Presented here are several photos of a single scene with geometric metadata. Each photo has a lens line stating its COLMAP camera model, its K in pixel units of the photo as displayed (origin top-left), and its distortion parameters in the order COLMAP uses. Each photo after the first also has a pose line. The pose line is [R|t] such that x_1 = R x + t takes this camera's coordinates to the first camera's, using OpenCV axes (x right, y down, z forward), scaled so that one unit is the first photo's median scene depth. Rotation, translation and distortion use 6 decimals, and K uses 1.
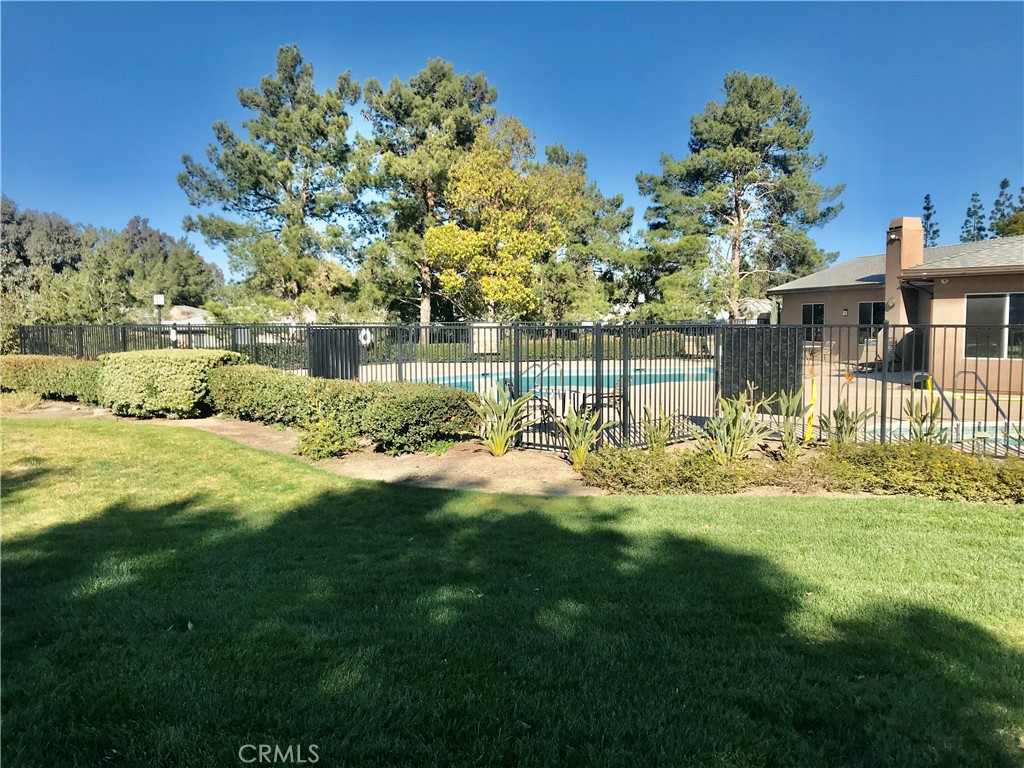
lens RADIAL K [[815.3, 0, 512.0], [0, 815.3, 384.0], [0, 0, 1]] dist [0.002643, 0.004097]
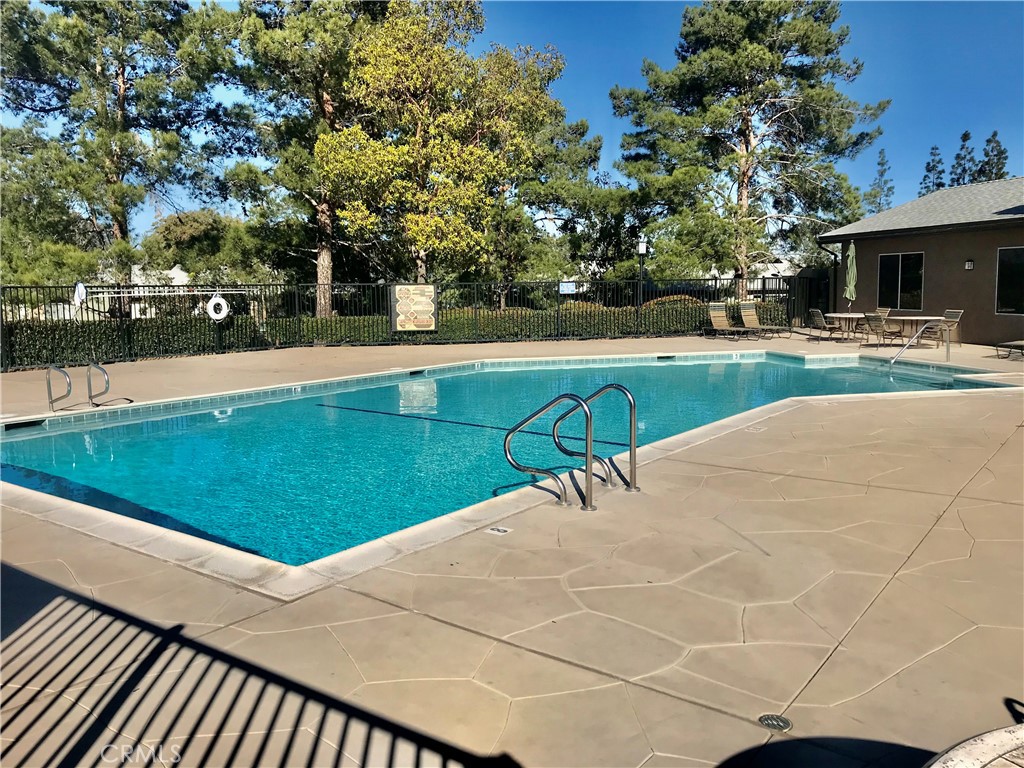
lens RADIAL K [[834.1, 0, 556.8], [0, 834.1, 386.7], [0, 0, 1]] dist [0.003359, 0.003289]
pose [[0.990982, -0.021933, 0.132191, -0.007004], [0.016104, 0.998857, 0.045007, -0.017280], [-0.133027, -0.042472, 0.990202, 0.257380]]
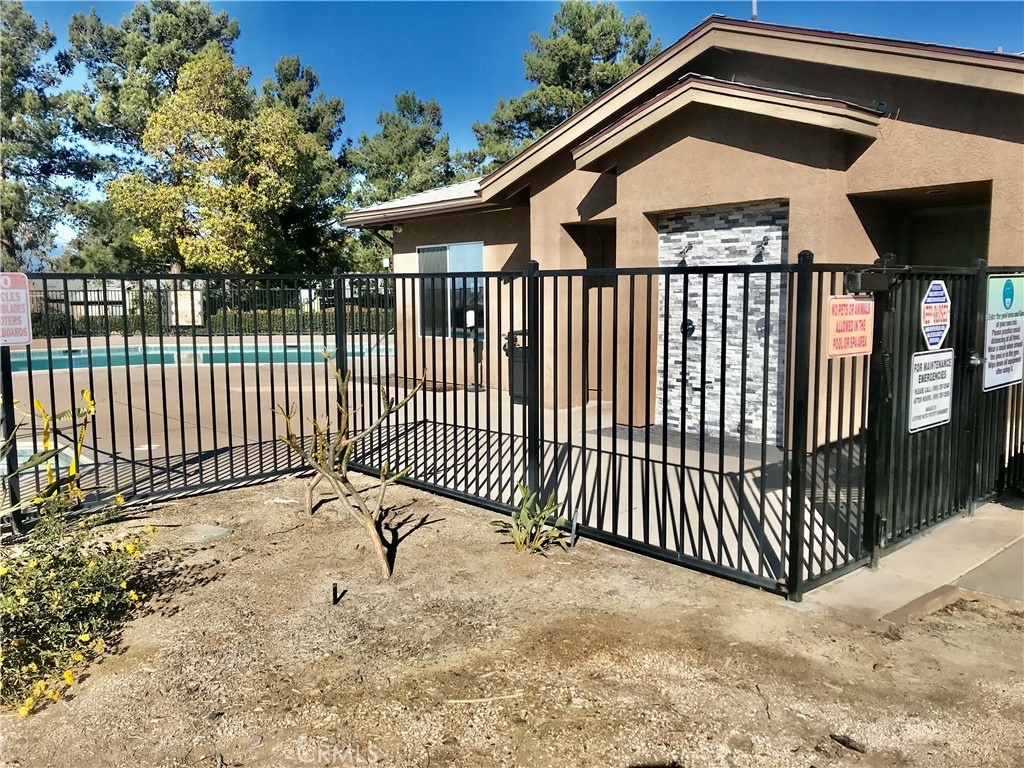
lens RADIAL K [[815.3, 0, 512.0], [0, 815.3, 384.0], [0, 0, 1]] dist [0.002643, 0.004097]
pose [[0.990158, 0.021263, -0.138331, 0.353284], [-0.016921, 0.999329, 0.032491, -0.007166], [0.138929, -0.029830, 0.989853, 0.143441]]
